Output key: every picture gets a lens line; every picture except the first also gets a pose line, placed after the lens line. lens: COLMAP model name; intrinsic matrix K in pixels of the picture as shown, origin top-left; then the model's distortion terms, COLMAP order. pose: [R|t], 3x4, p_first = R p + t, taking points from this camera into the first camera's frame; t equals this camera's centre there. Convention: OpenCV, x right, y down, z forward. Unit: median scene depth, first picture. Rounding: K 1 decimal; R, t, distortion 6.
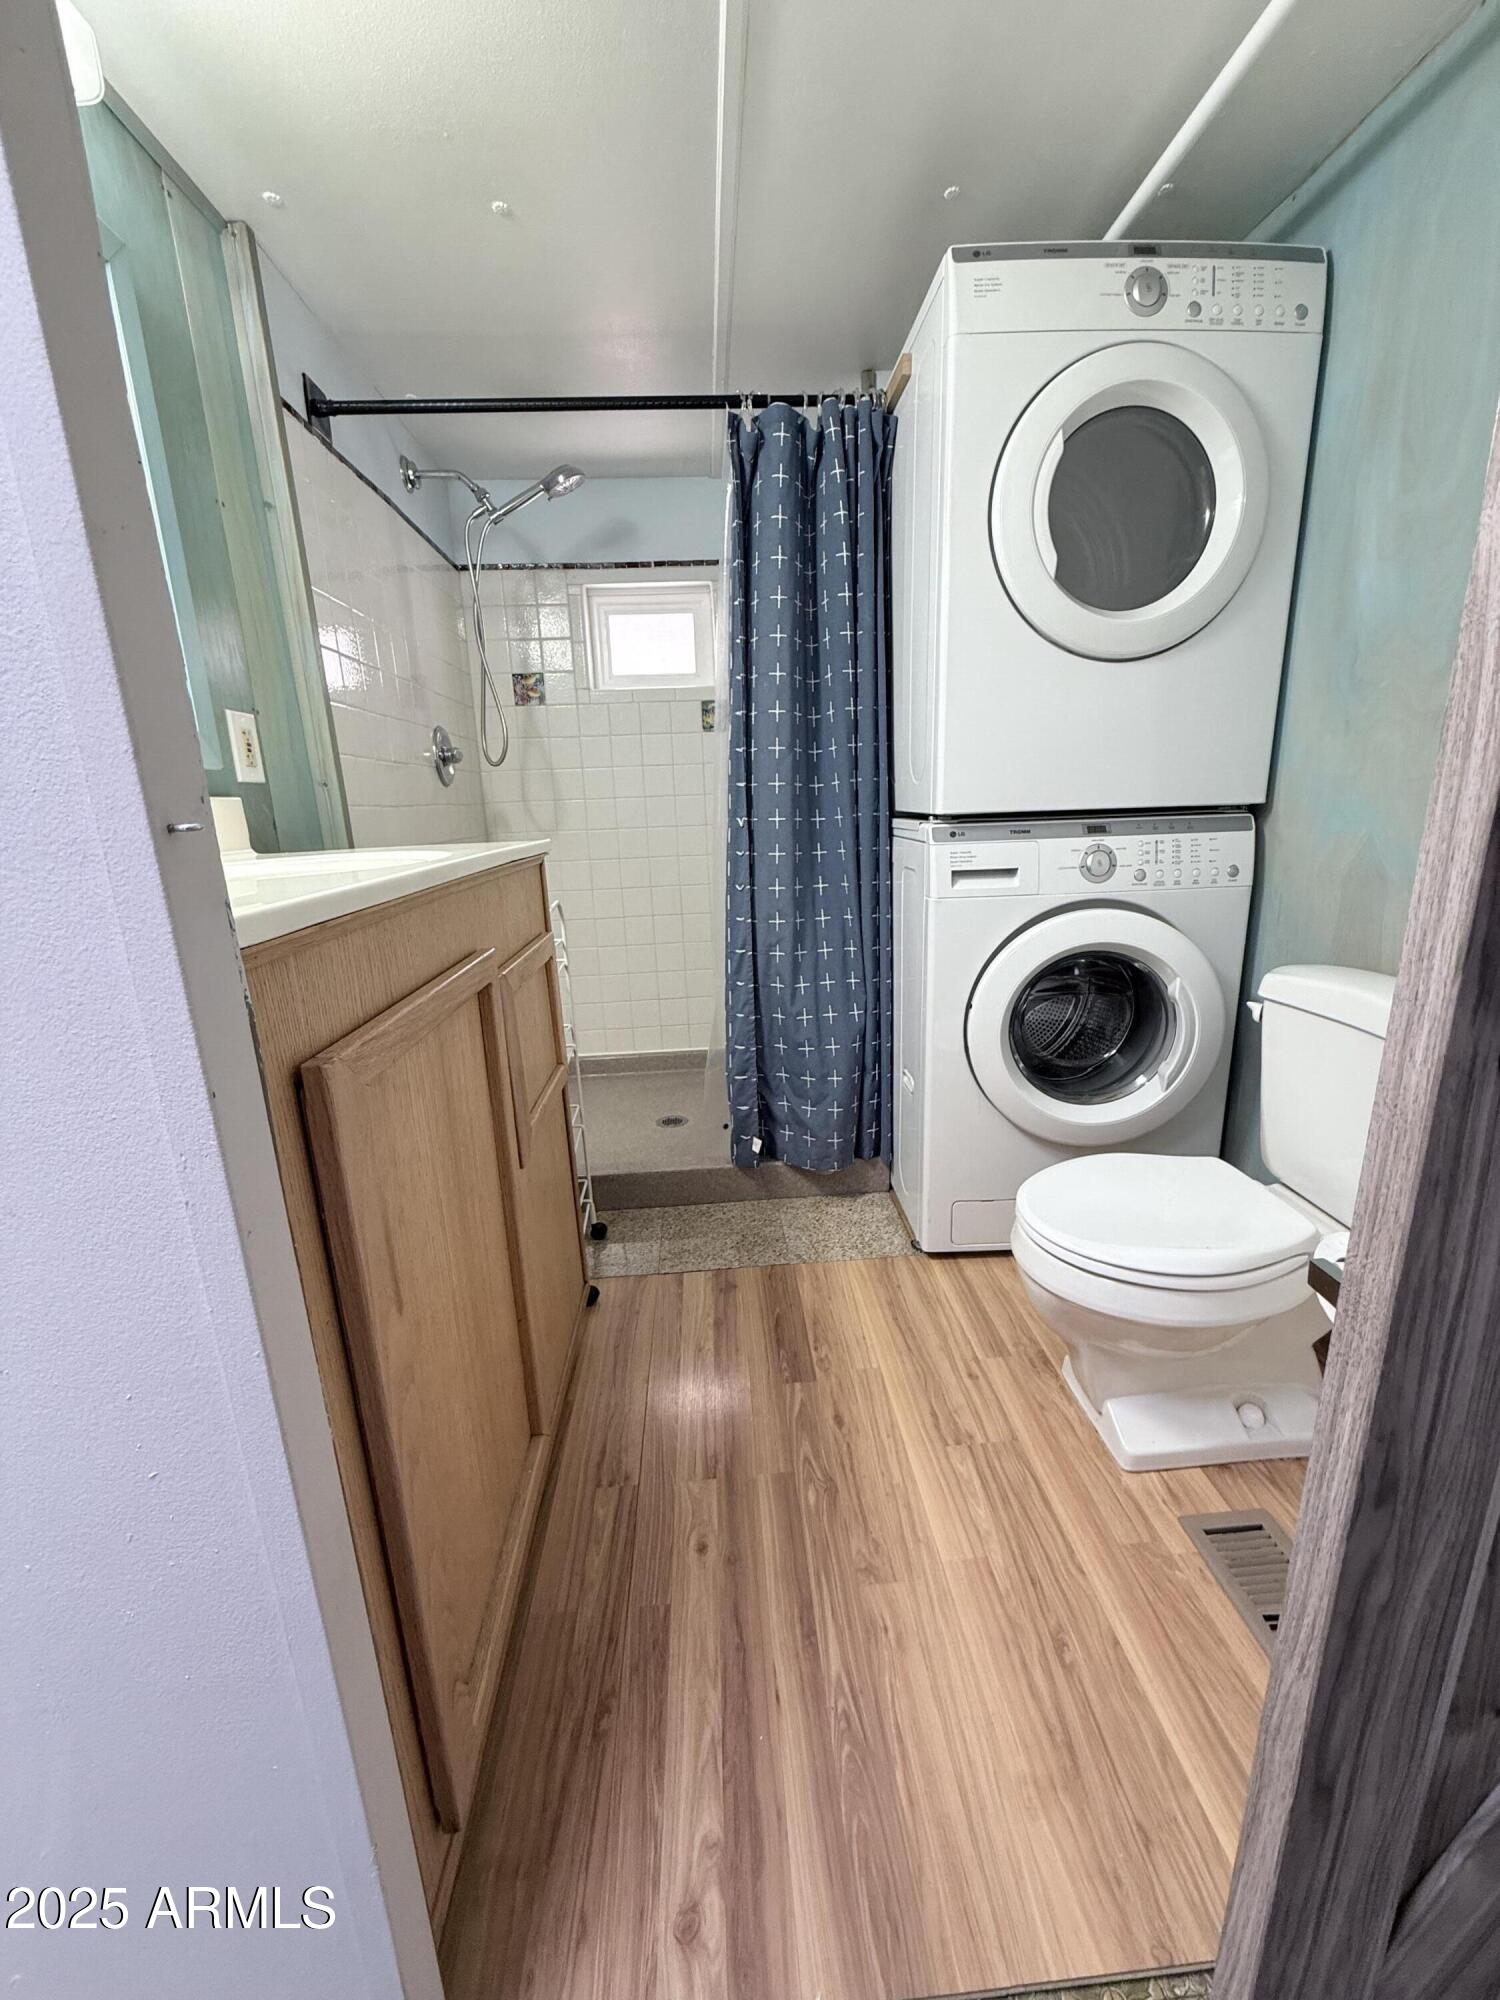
lens RADIAL K [[794.5, 0, 747.3], [0, 794.5, 996.2], [0, 0, 1]] dist [0.001021, -0.000227]
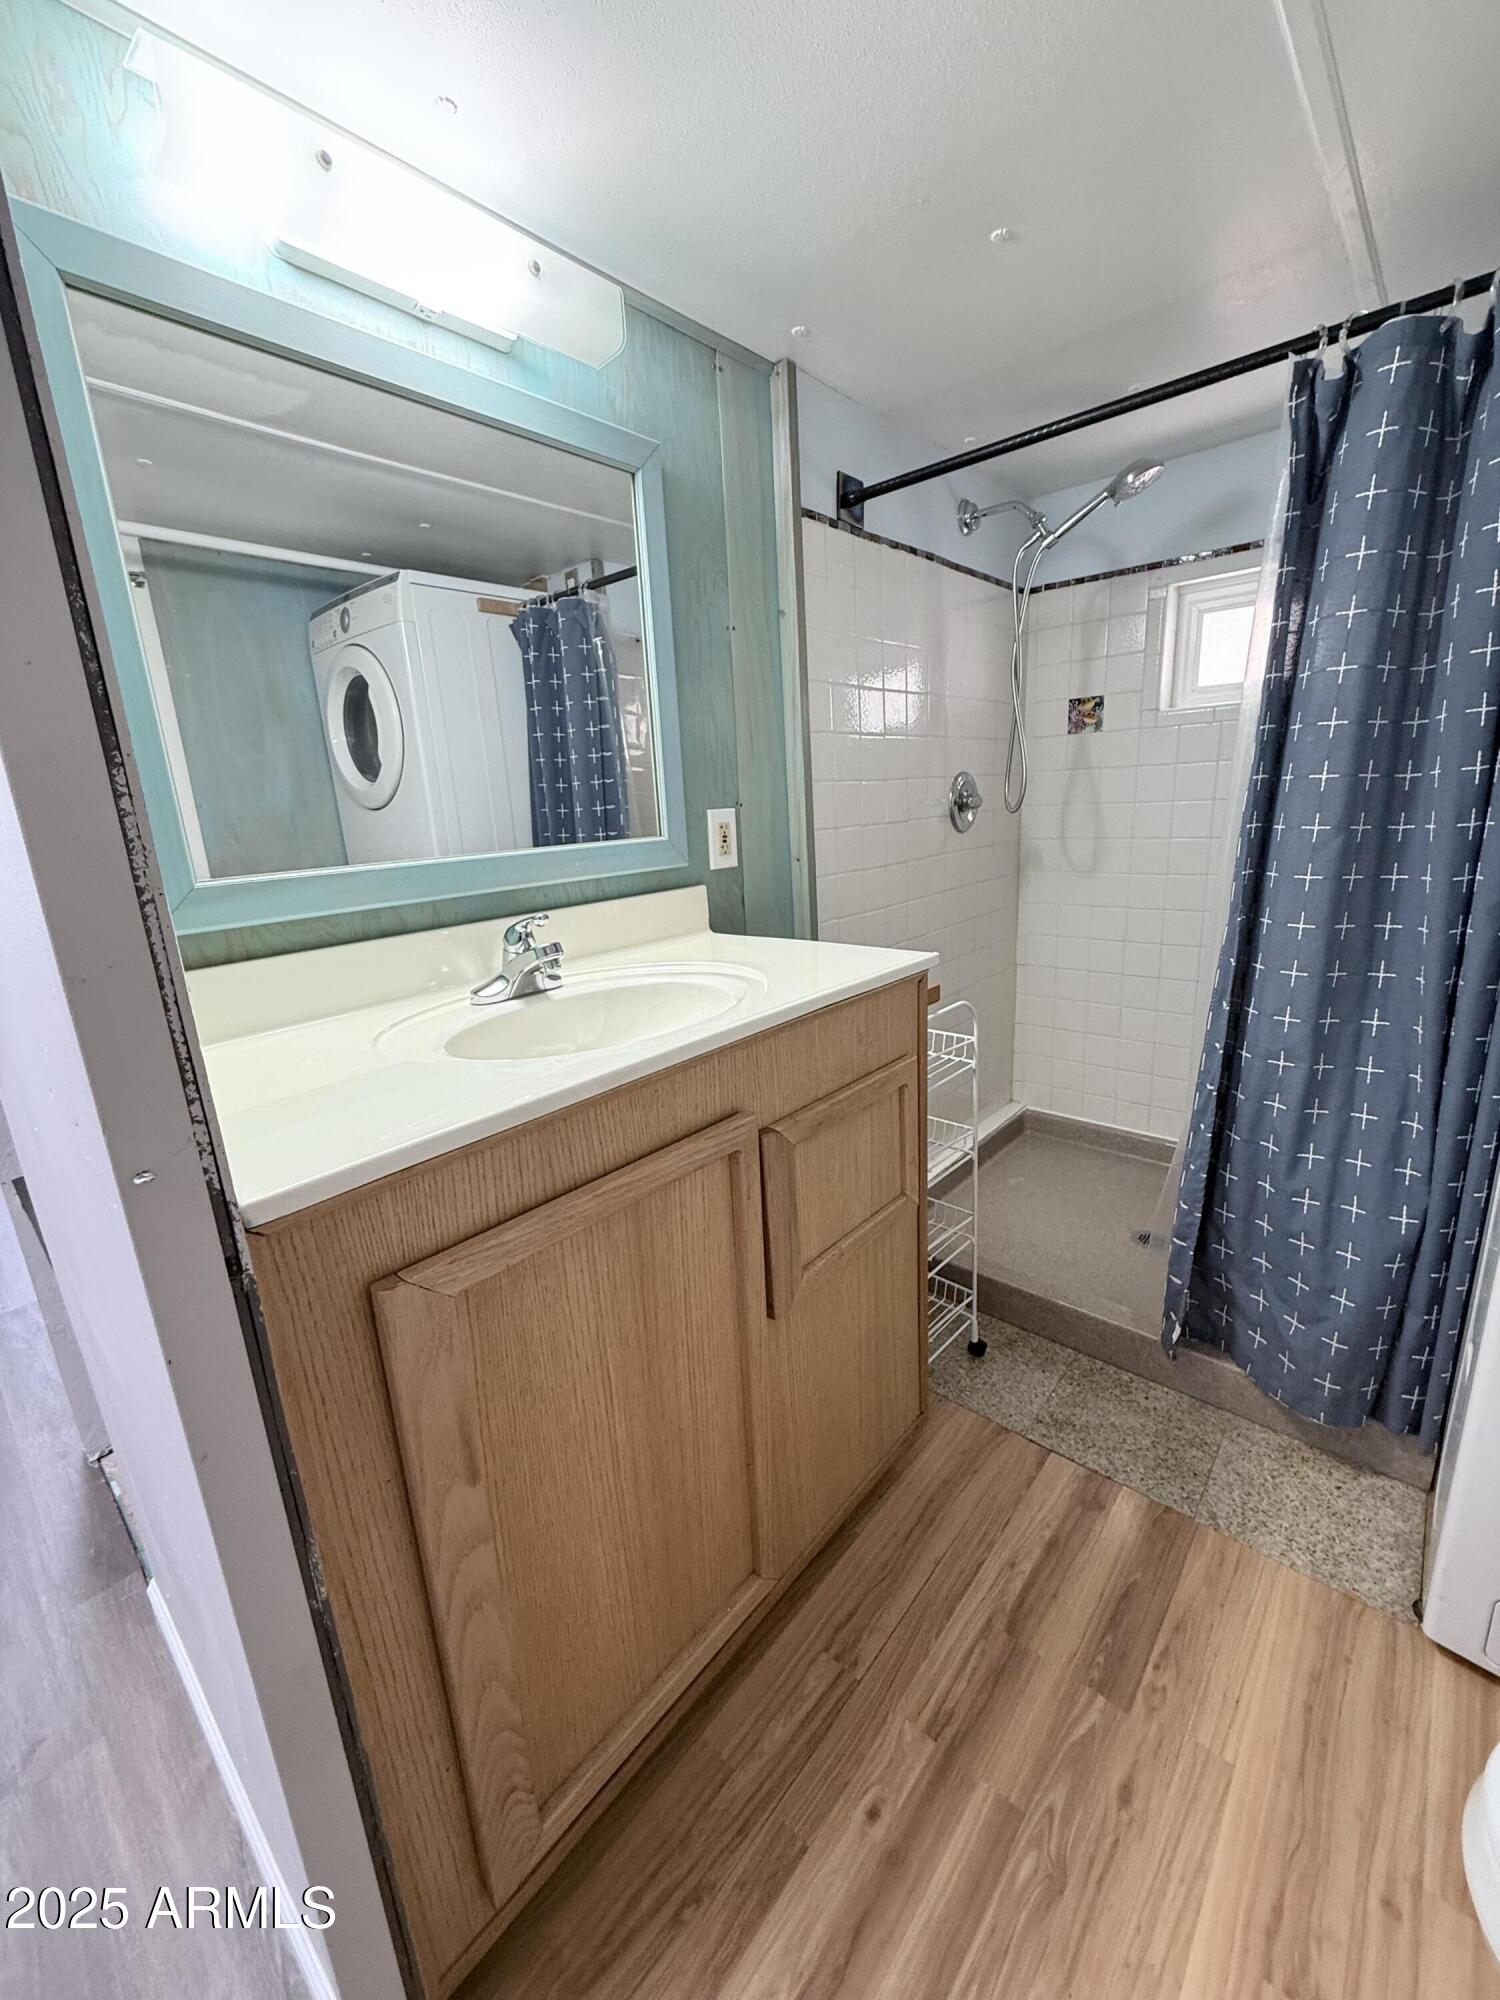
lens RADIAL K [[791.3, 0, 751.7], [0, 791.3, 999.3], [0, 0, 1]] dist [-0.000619, 0.000221]
pose [[0.712778, 0.171603, -0.680074, 0.205512], [-0.141776, 0.984844, 0.099913, -0.186123], [0.686912, 0.025202, 0.726304, 0.179082]]
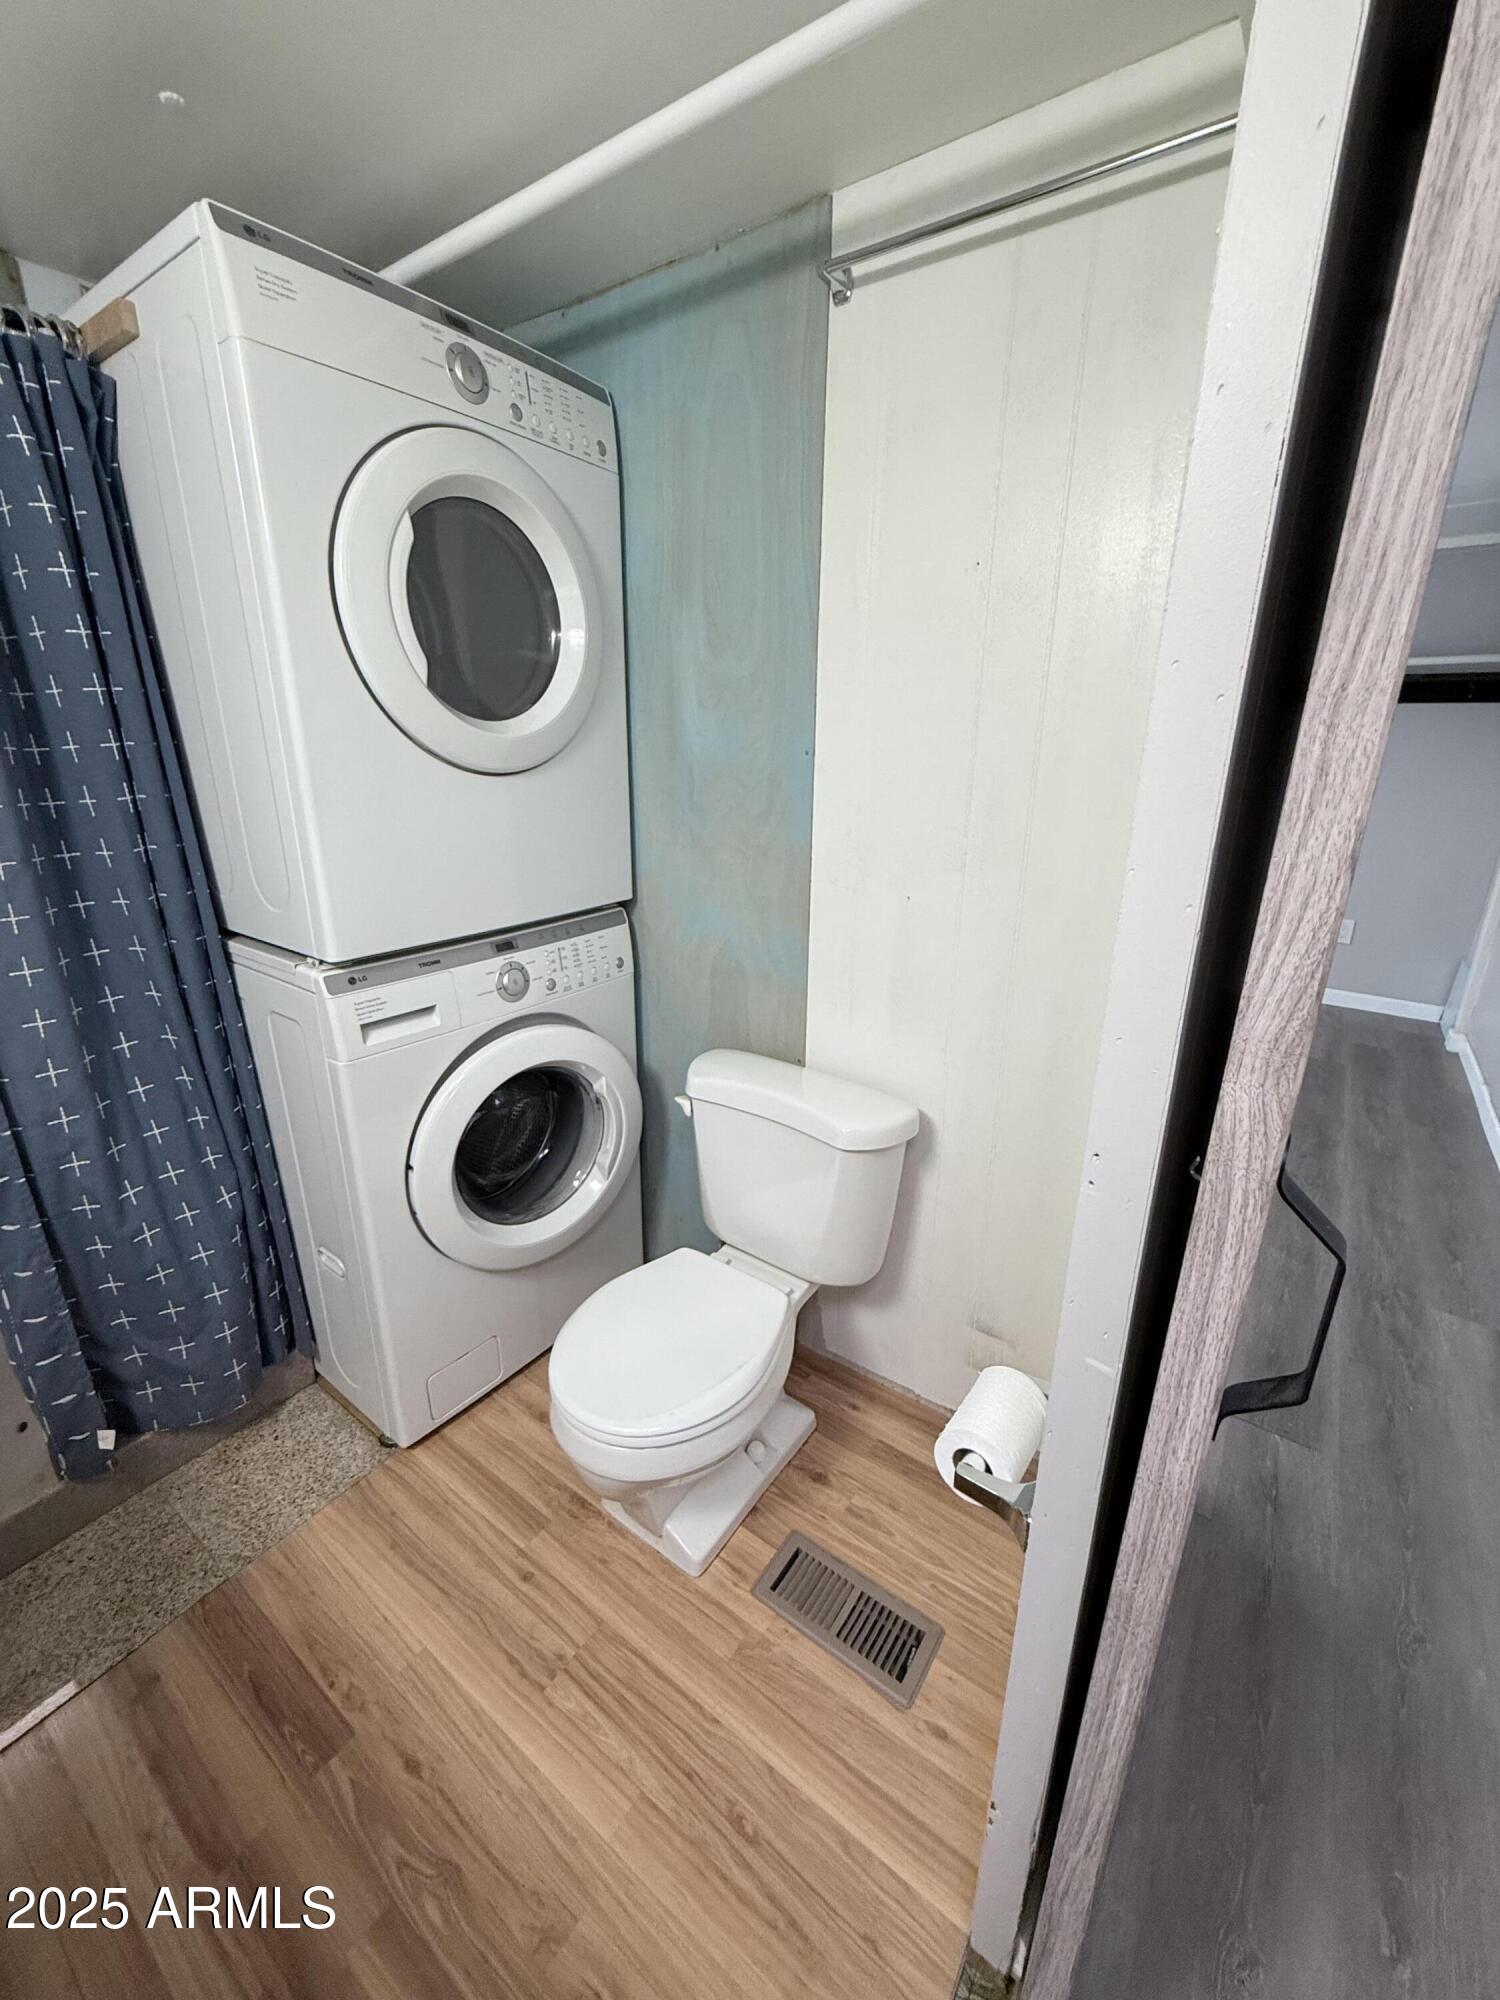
lens RADIAL K [[800.5, 0, 748.4], [0, 800.5, 996.1], [0, 0, 1]] dist [0.000561, 0.000079]
pose [[0.627975, -0.205894, 0.750503, -0.098971], [0.158980, 0.977971, 0.135273, -0.232710], [-0.761822, 0.034367, 0.646874, 0.172140]]
